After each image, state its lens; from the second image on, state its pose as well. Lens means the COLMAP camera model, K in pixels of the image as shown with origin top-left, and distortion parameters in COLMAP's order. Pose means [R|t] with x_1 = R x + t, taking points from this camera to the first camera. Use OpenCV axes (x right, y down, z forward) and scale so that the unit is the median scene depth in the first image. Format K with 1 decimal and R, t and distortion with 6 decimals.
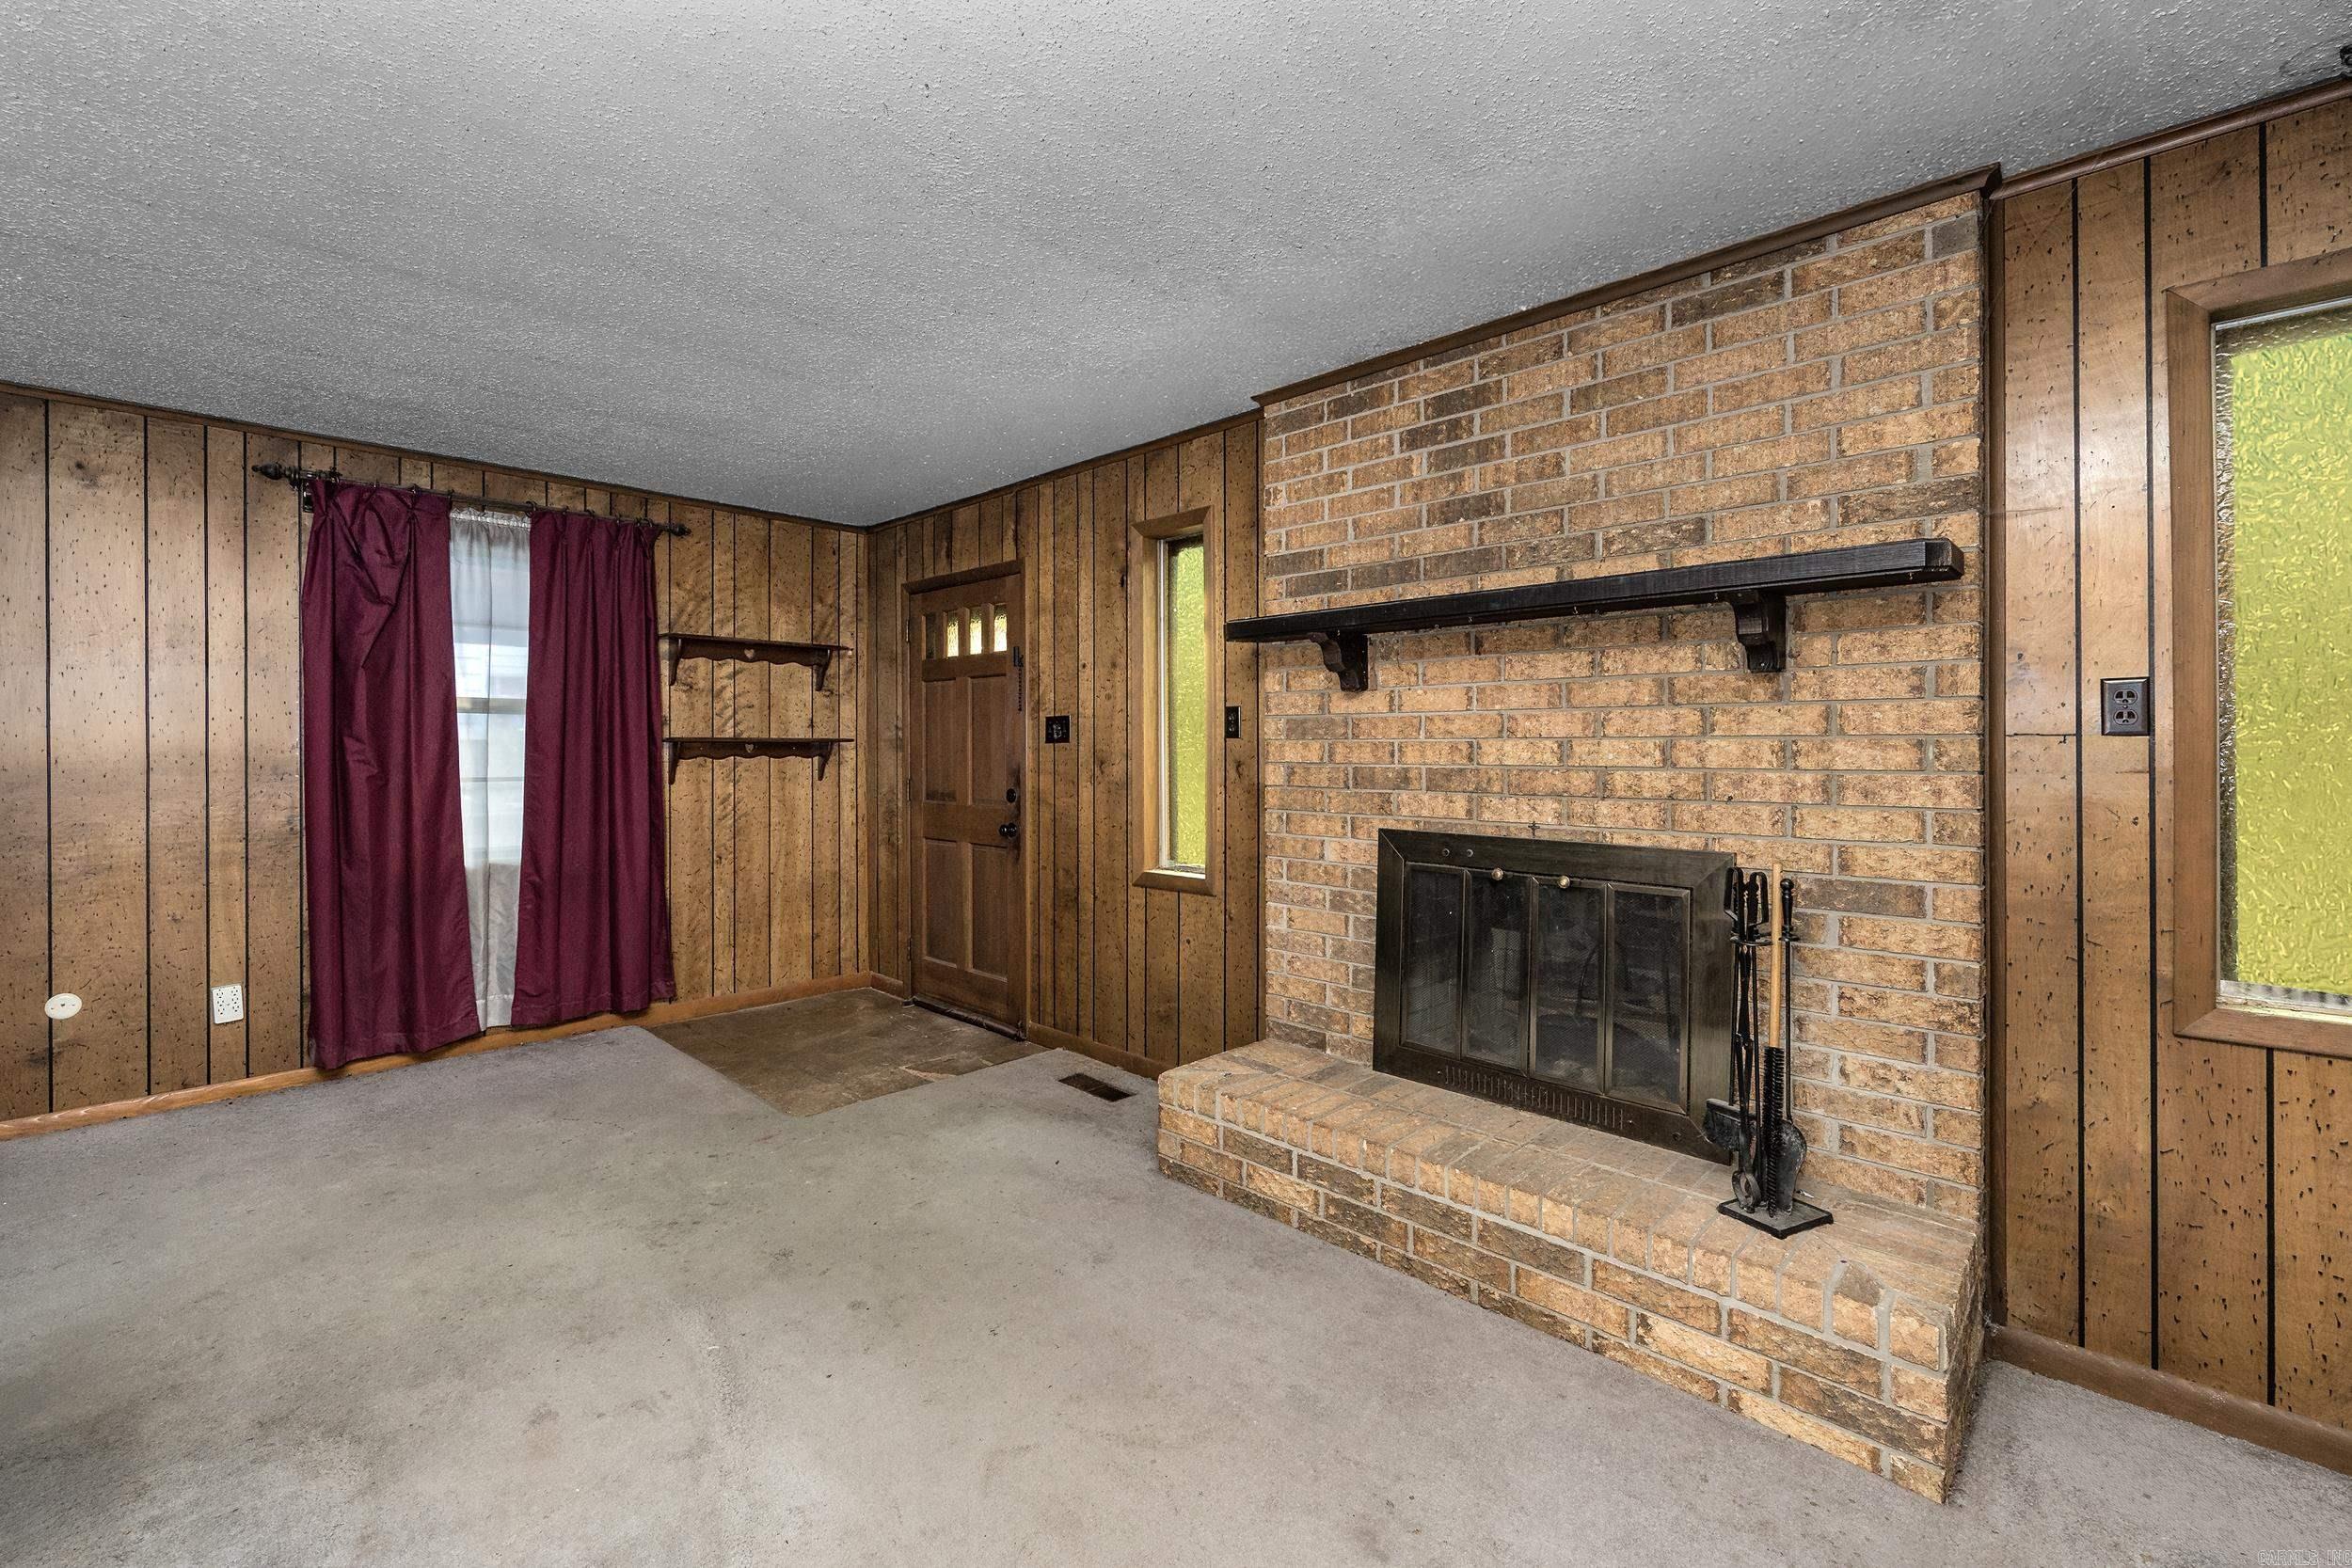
lens RADIAL K [[1016.1, 0, 1141.5], [0, 1016.1, 725.4], [0, 0, 1]] dist [0.002601, 0.000805]
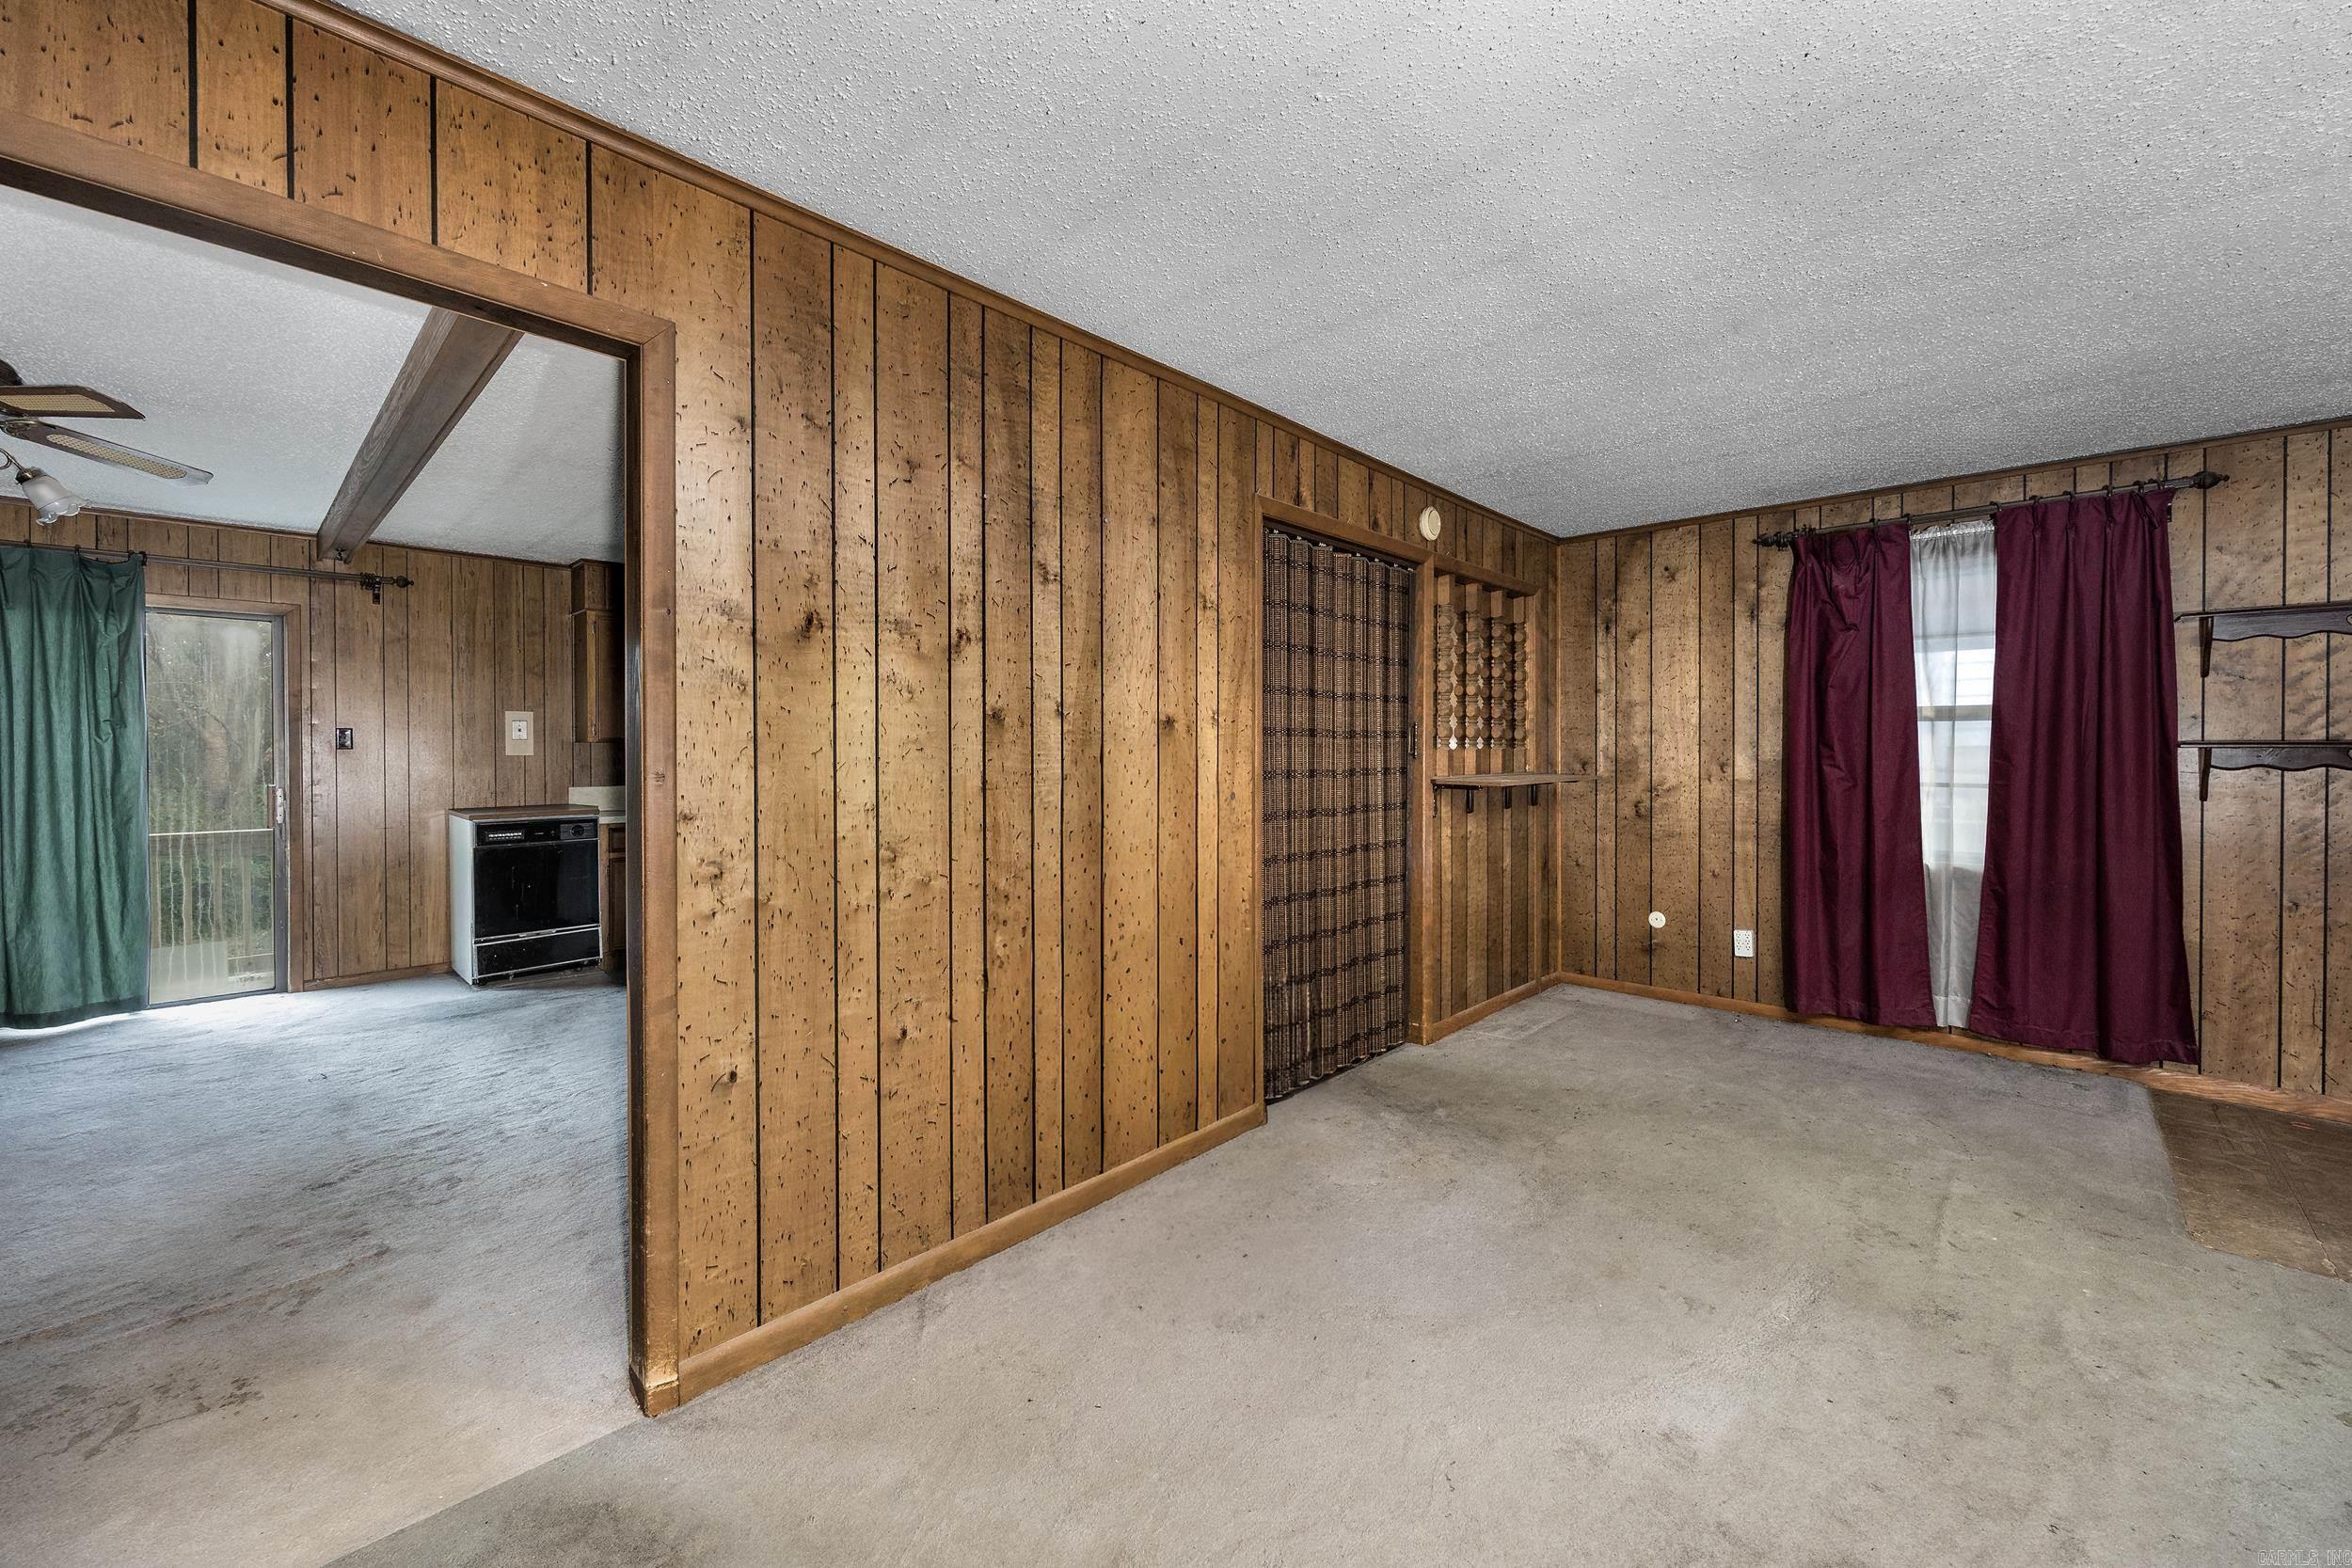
lens RADIAL K [[961.1, 0, 1136.2], [0, 961.1, 730.8], [0, 0, 1]] dist [-0.001117, 0.000079]
pose [[-0.022899, -0.019264, -0.999552, 0.347272], [0.021438, 0.999575, -0.019756, -0.000288], [0.999508, -0.021881, -0.022477, 0.197968]]
